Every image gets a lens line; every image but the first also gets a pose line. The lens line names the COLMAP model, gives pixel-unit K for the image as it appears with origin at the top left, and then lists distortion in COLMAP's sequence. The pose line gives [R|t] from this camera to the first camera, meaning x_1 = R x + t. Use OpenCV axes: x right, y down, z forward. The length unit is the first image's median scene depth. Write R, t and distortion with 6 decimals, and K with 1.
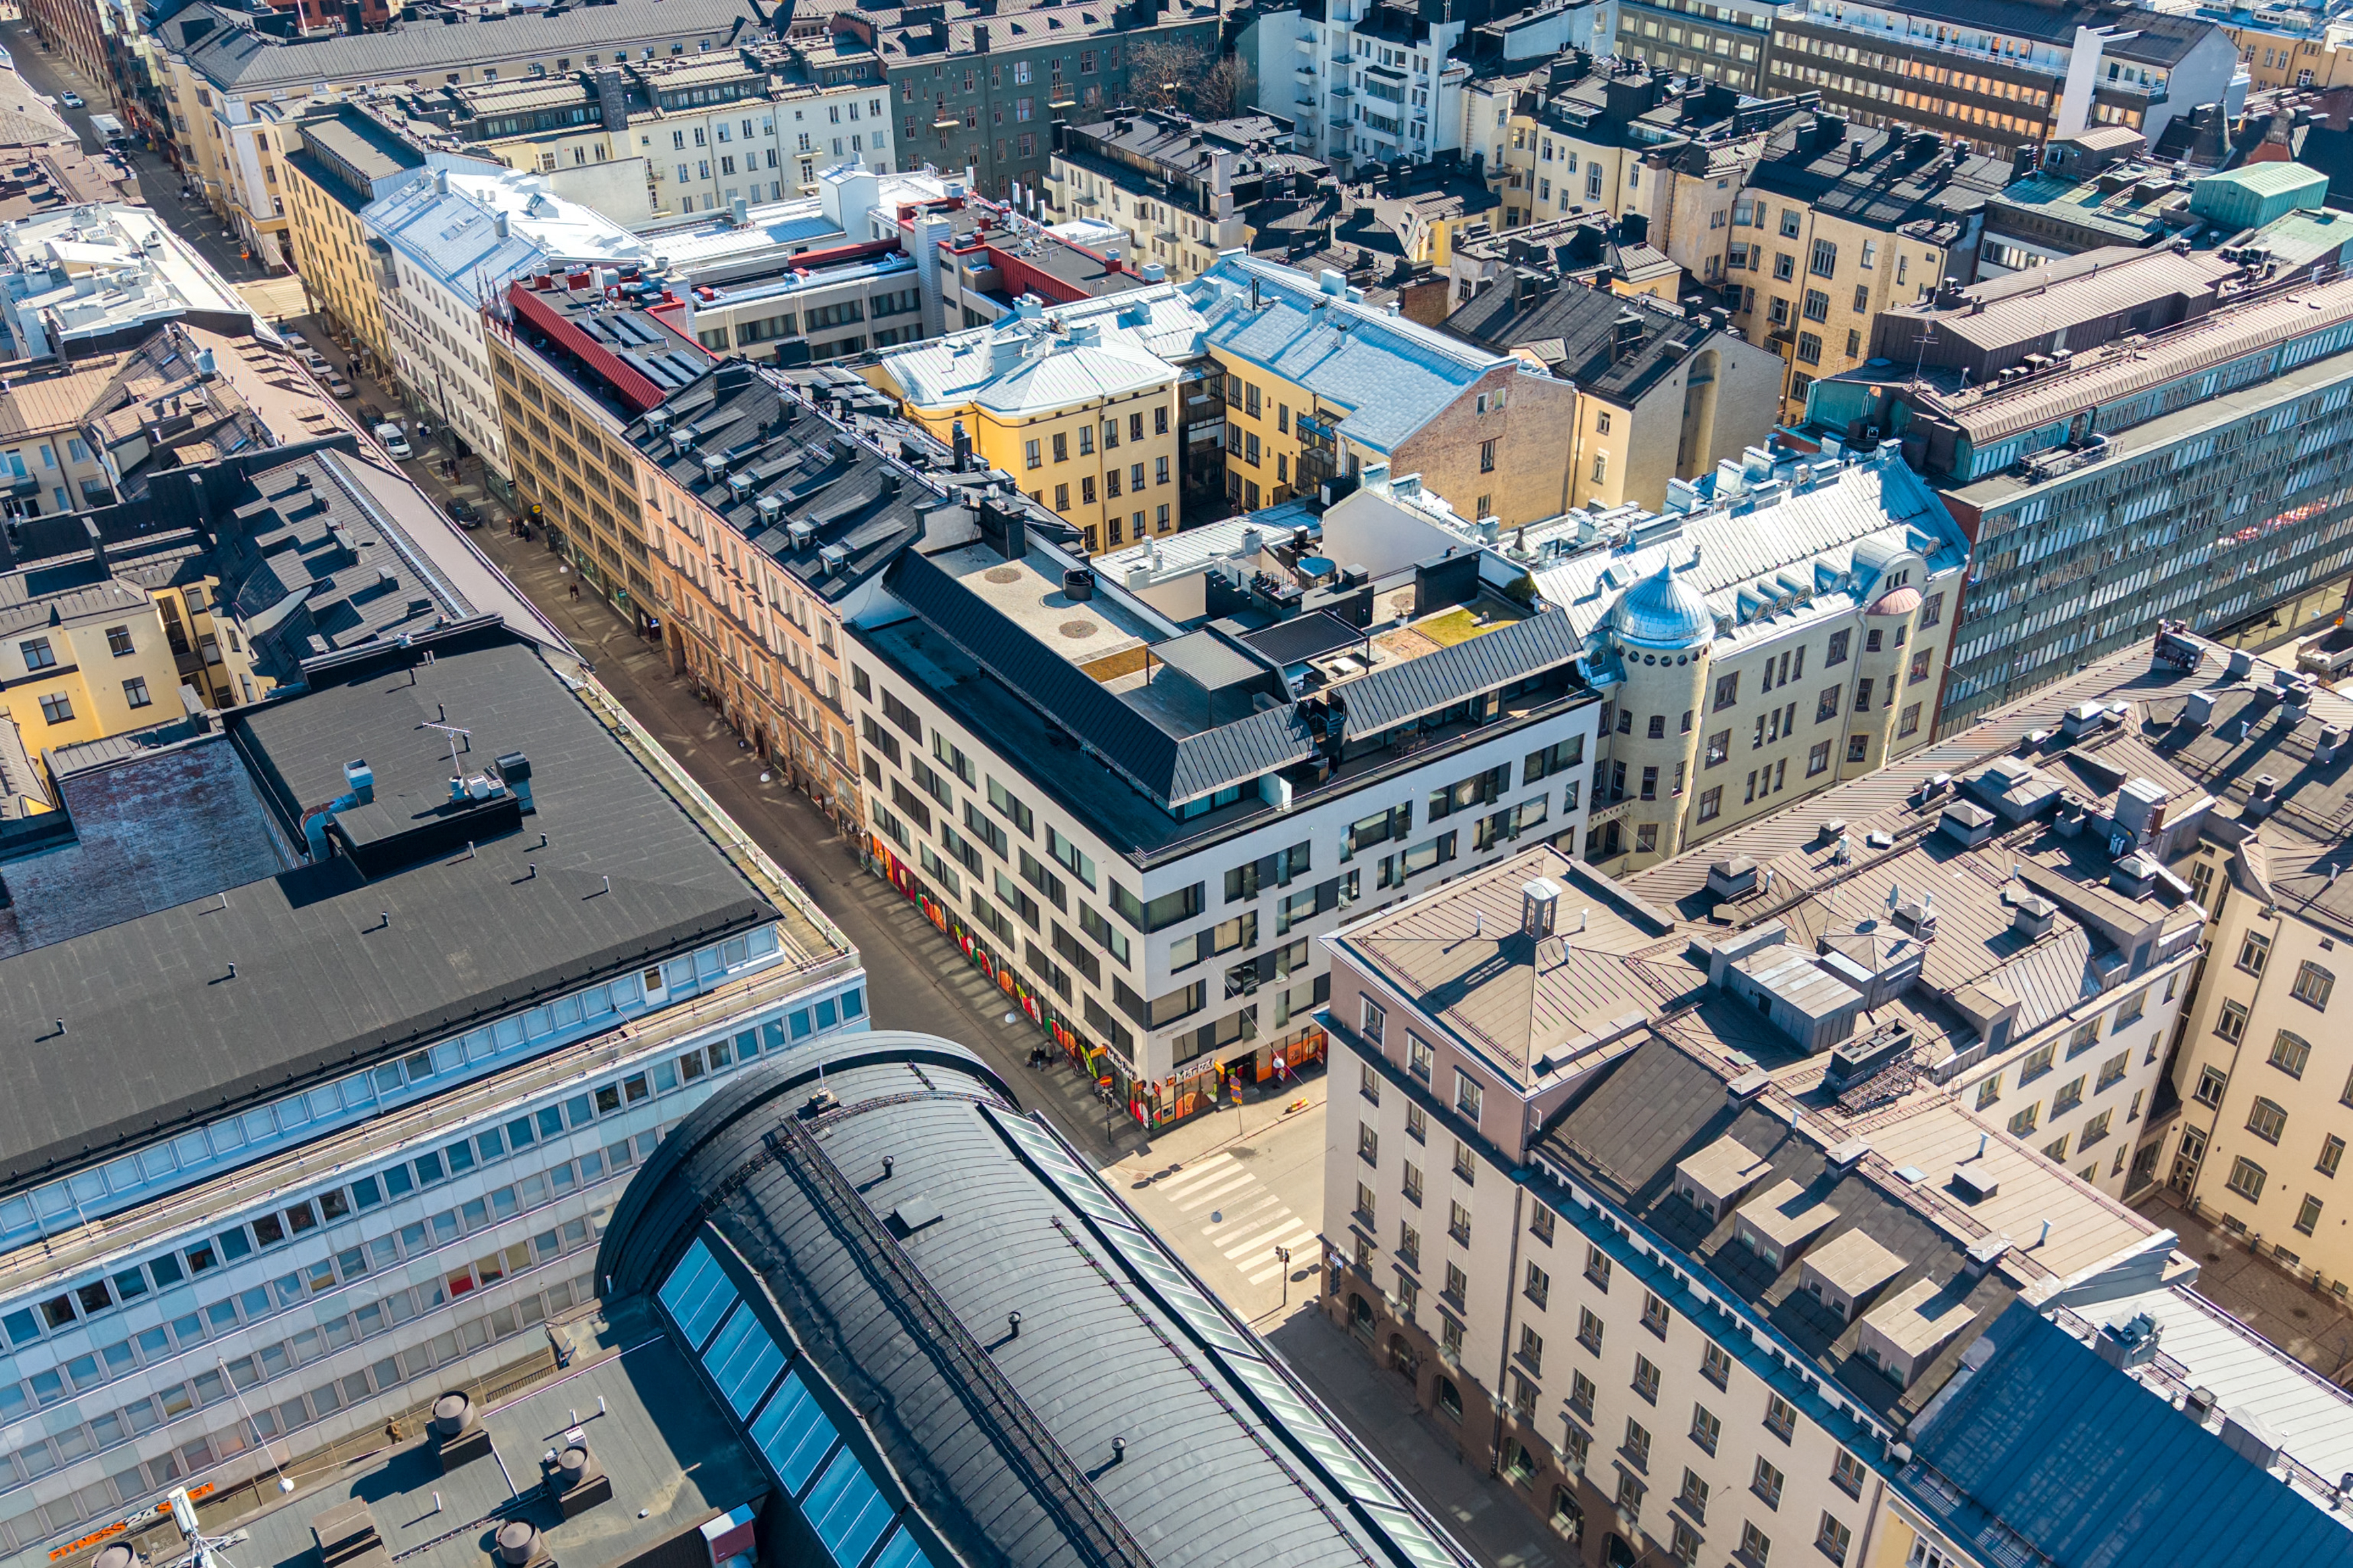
lens RADIAL K [[1908.7, 0, 1148.8], [0, 1908.7, 823.5], [0, 0, 1]] dist [0.048139, -0.066696]
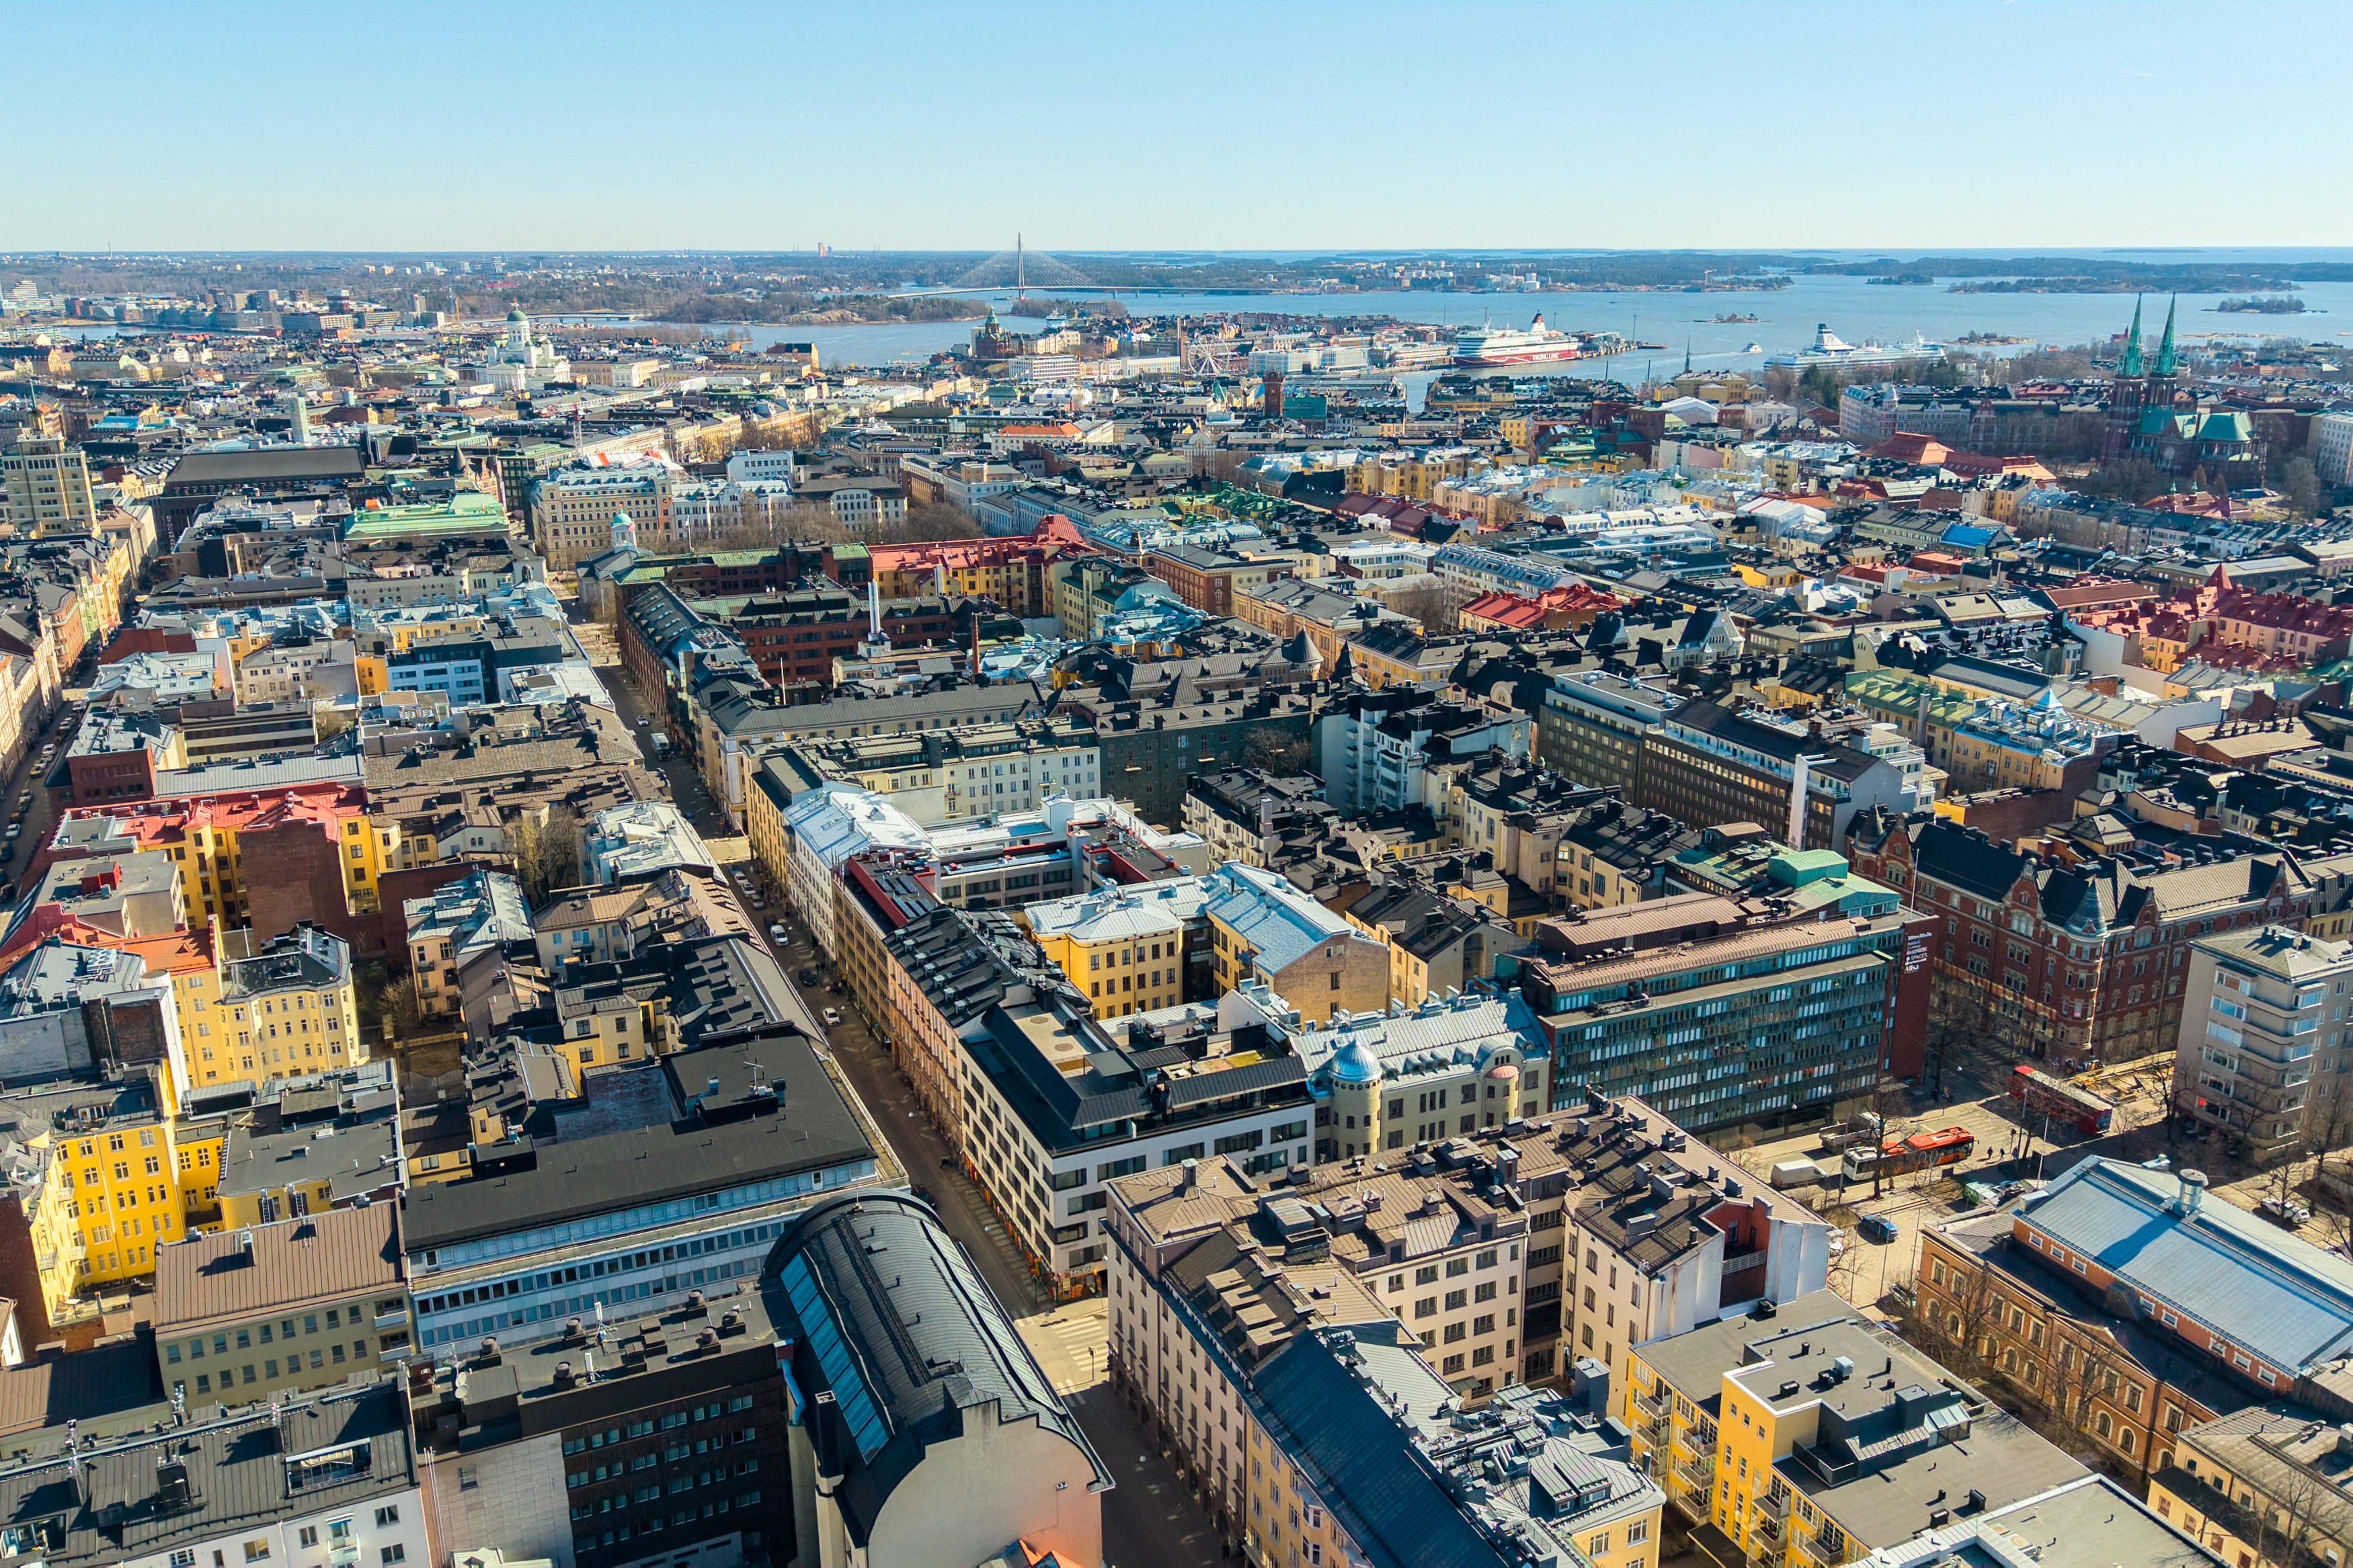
lens RADIAL K [[1837.5, 0, 1219.0], [0, 1837.5, 790.7], [0, 0, 1]] dist [0.188972, -0.635427]
pose [[0.983622, 0.051529, -0.172720, 0.361340], [-0.098708, 0.955790, -0.276987, 0.131457], [0.150811, 0.289500, 0.945223, -0.728476]]
